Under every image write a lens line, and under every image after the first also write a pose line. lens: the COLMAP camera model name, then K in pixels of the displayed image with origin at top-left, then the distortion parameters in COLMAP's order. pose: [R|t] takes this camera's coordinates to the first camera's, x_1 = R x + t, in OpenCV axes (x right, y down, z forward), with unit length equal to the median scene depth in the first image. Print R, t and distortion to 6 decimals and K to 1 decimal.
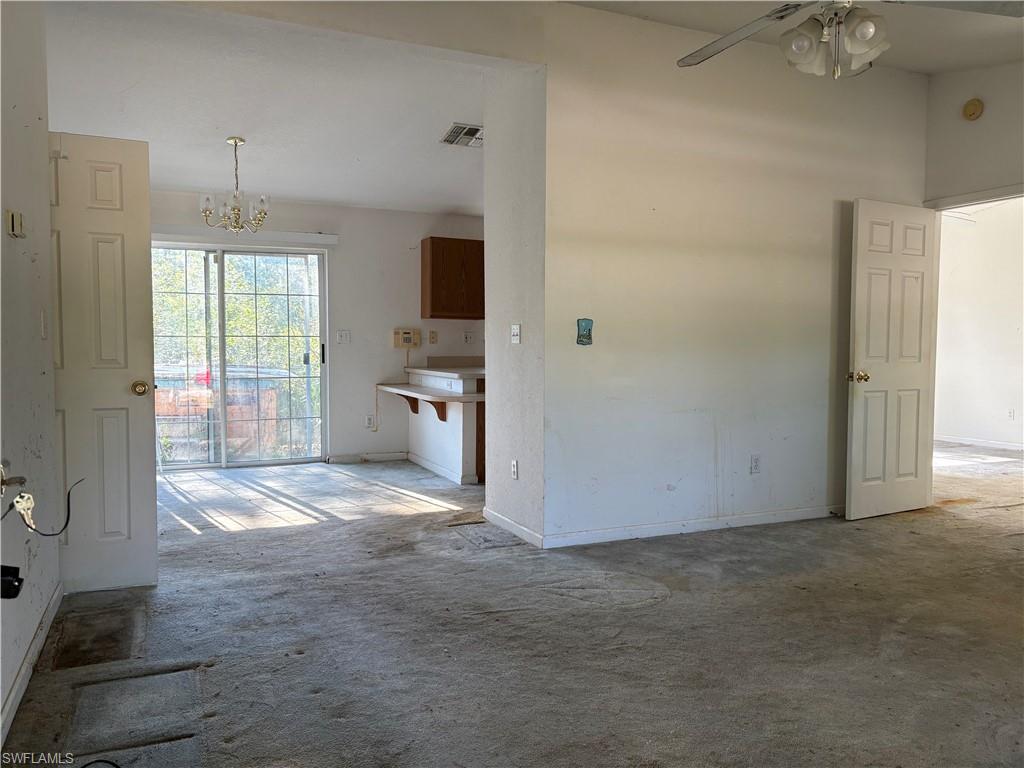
lens RADIAL K [[776.6, 0, 519.6], [0, 776.6, 377.9], [0, 0, 1]] dist [0.048748, -0.047267]
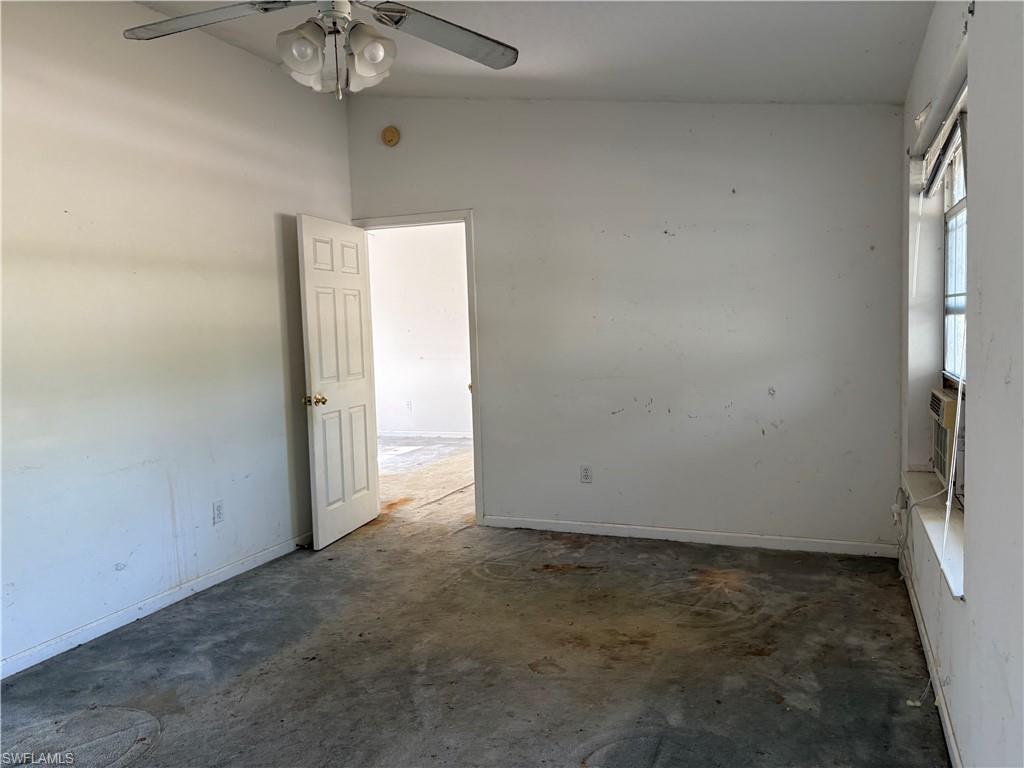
lens RADIAL K [[776.6, 0, 519.6], [0, 776.6, 377.9], [0, 0, 1]] dist [0.048748, -0.047267]
pose [[0.724667, -0.075253, 0.684978, -0.044403], [0.063828, 0.997076, 0.042014, -0.059522], [-0.686137, 0.013275, 0.727352, 0.146014]]
